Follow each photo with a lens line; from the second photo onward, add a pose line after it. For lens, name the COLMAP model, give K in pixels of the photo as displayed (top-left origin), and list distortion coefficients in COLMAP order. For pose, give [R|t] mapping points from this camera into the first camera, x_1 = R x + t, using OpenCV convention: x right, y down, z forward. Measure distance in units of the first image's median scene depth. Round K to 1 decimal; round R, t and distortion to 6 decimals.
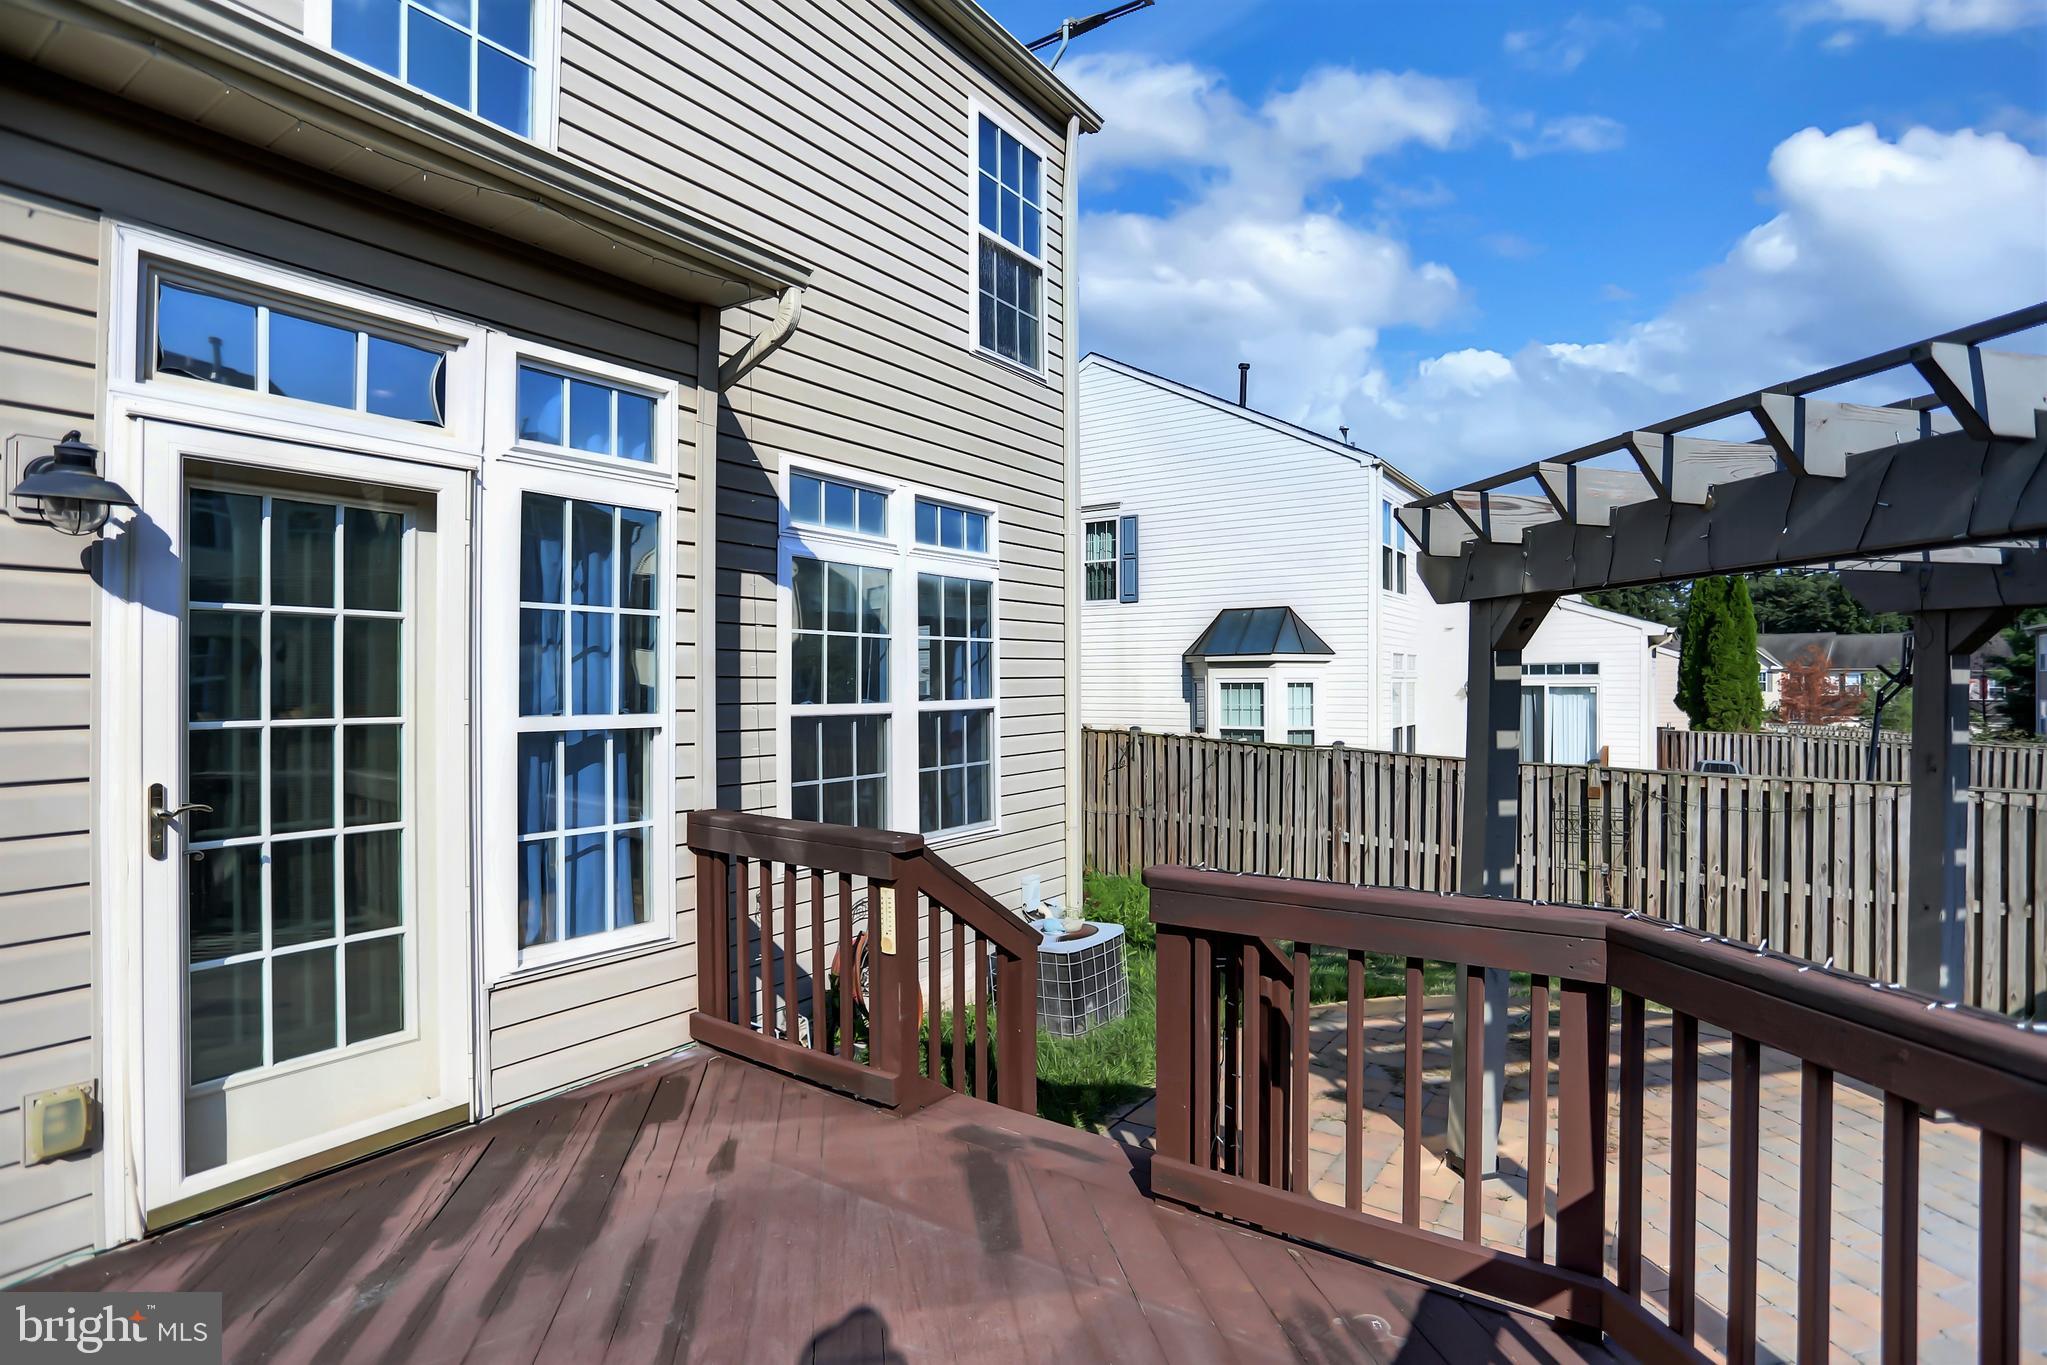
lens RADIAL K [[1000.3, 0, 1032.1], [0, 1000.3, 671.0], [0, 0, 1]] dist [-0.063139, 0.026388]
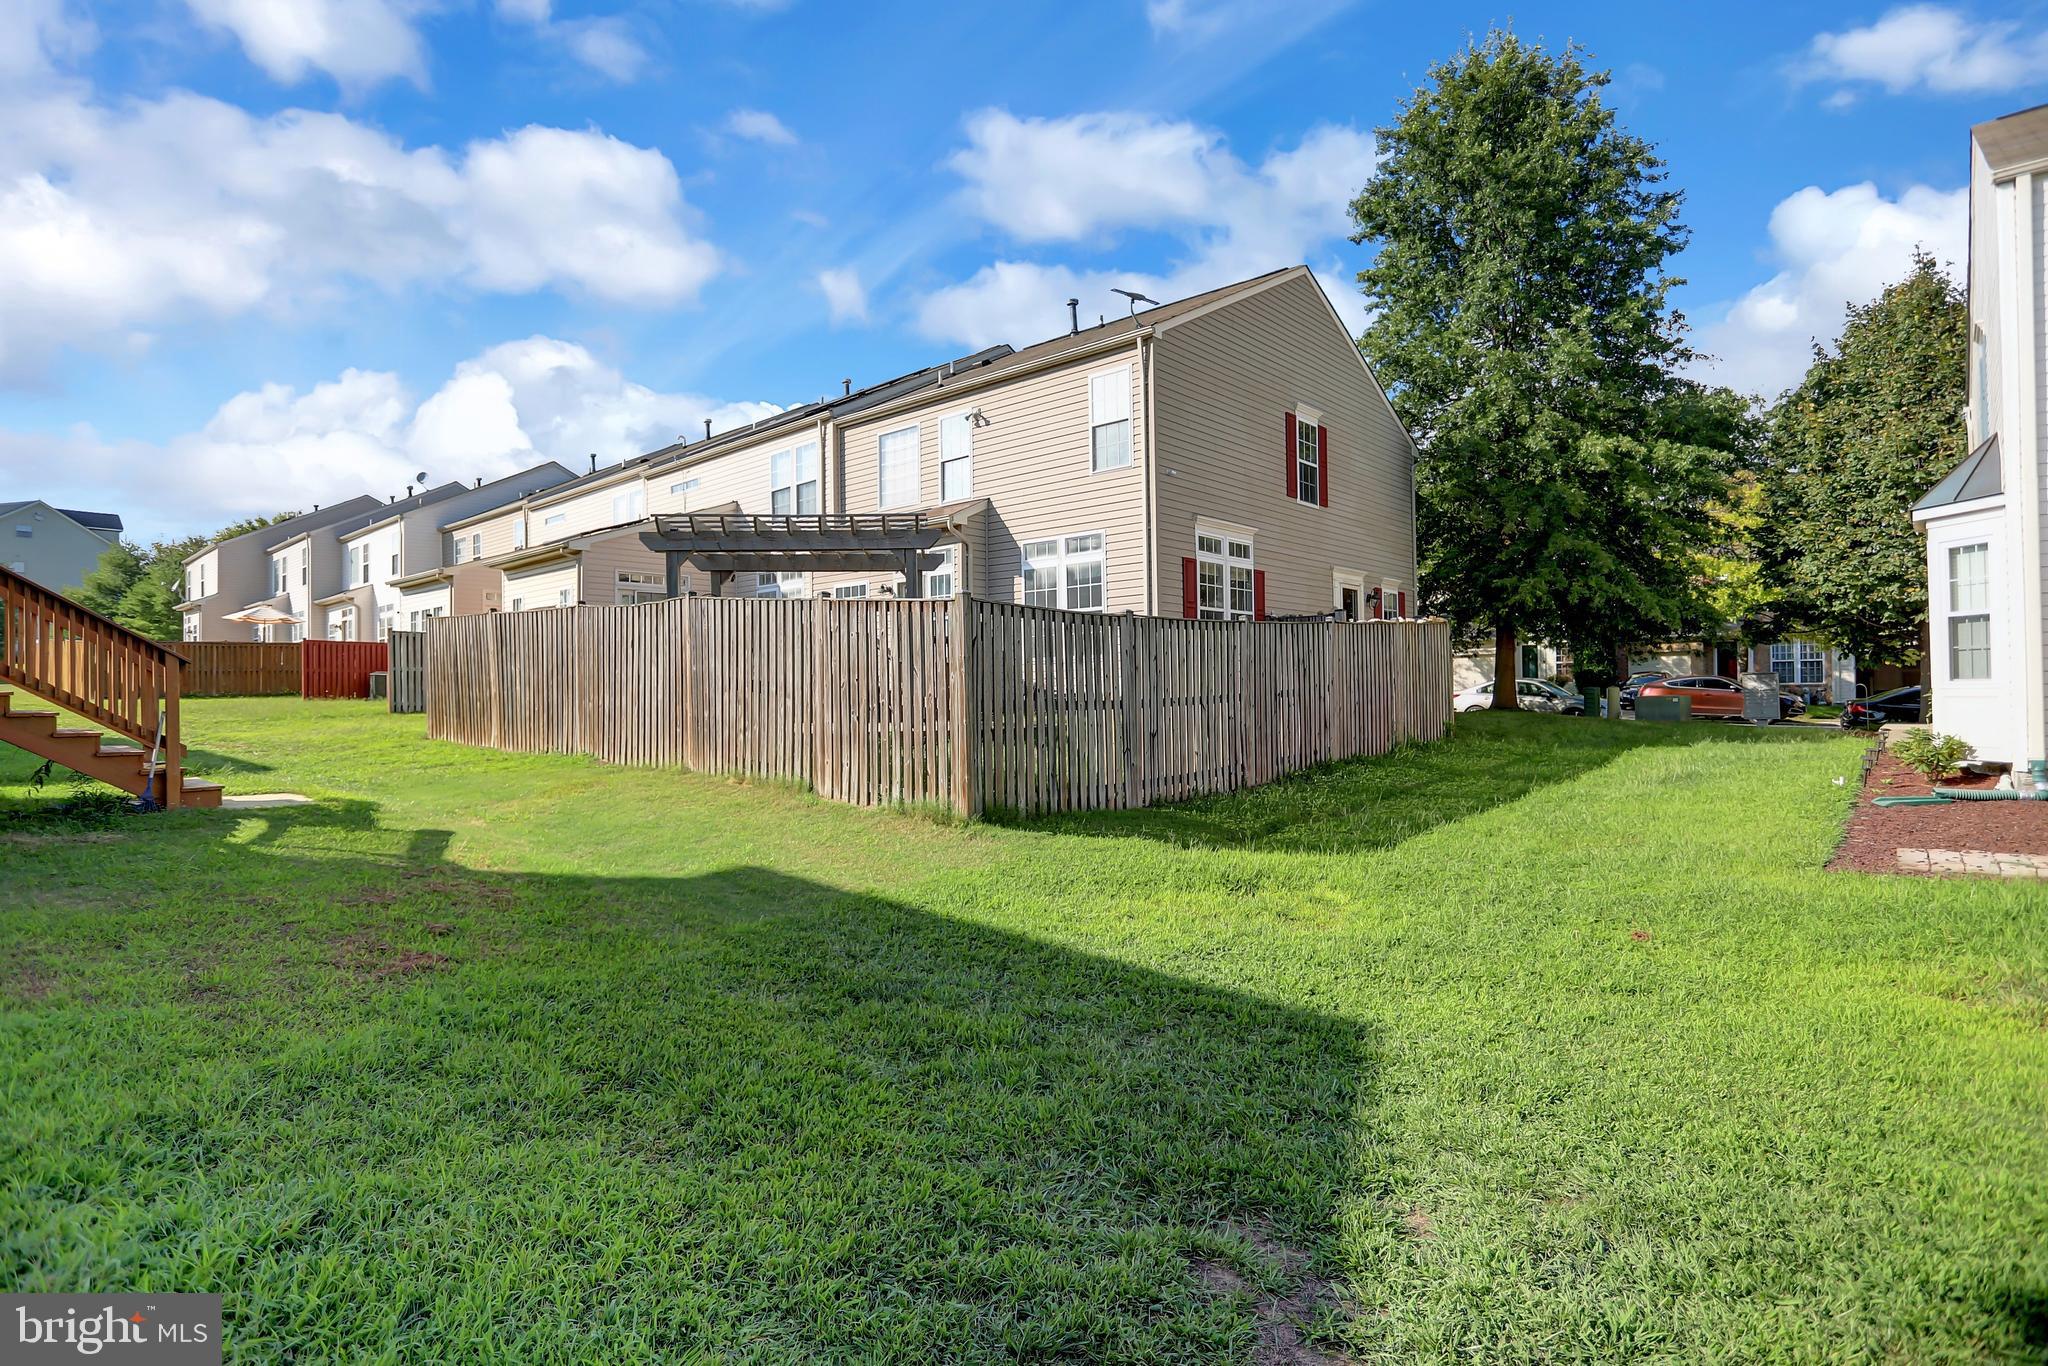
lens RADIAL K [[1062.8, 0, 1031.6], [0, 1062.8, 677.4], [0, 0, 1]] dist [-0.004487, -0.000128]
pose [[-0.139692, -0.018597, -0.990020, 2.692962], [0.022031, 0.999518, -0.021884, 0.266870], [0.989950, -0.024868, -0.139215, 1.216038]]
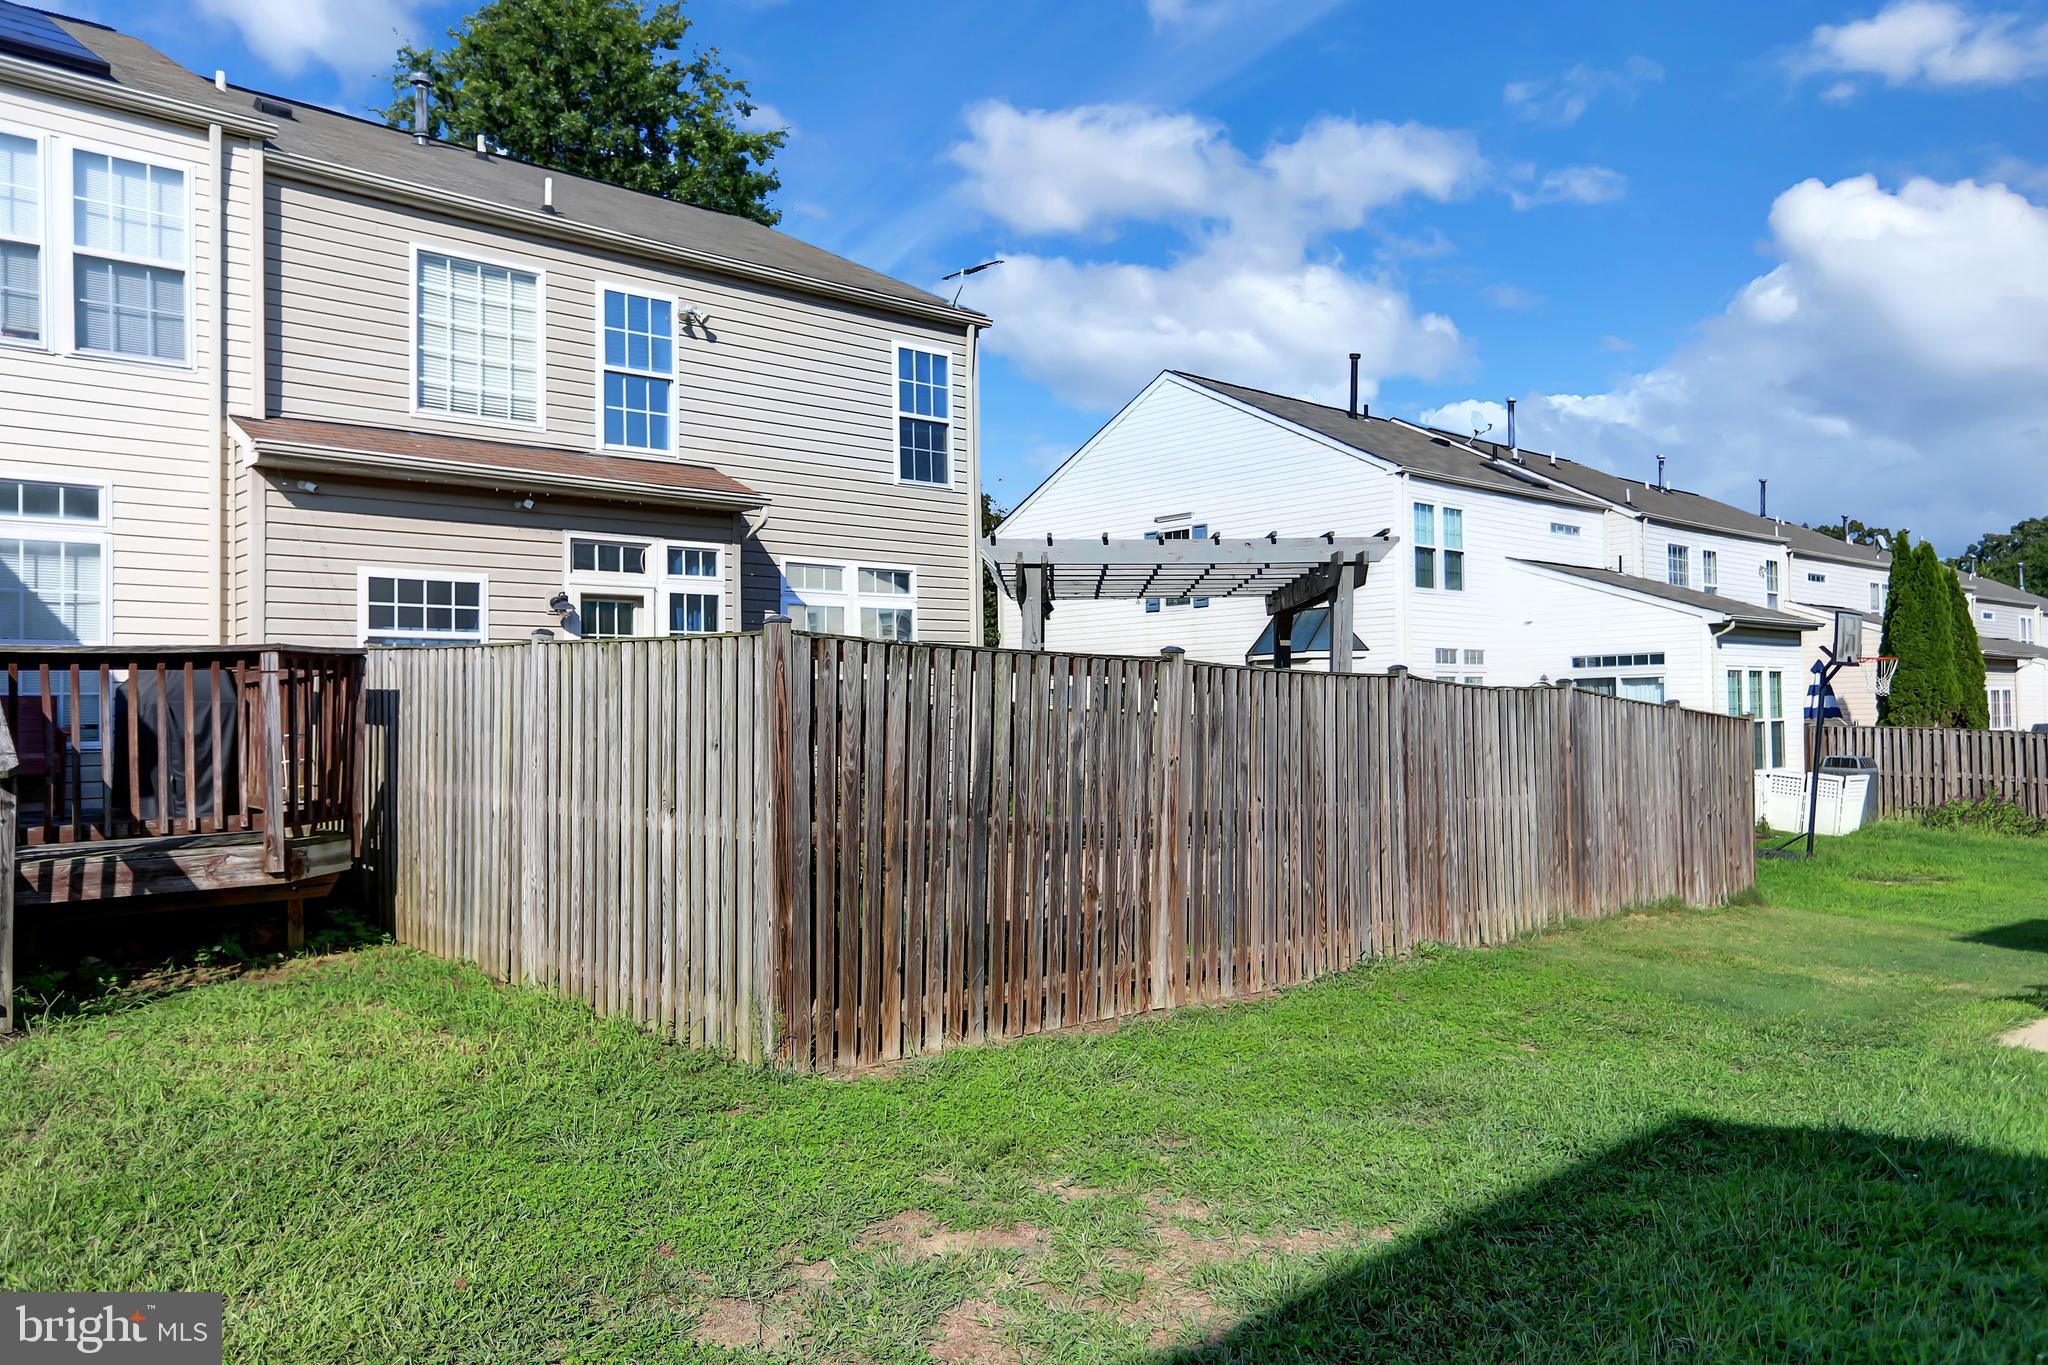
lens RADIAL K [[1444.5, 0, 1028.8], [0, 1444.5, 665.2], [0, 0, 1]] dist [-0.001693, 0.025941]
pose [[0.974356, -0.022546, -0.223880, 0.755124], [0.017299, 0.999528, -0.025368, 0.081200], [0.224346, 0.020845, 0.974286, -1.502811]]
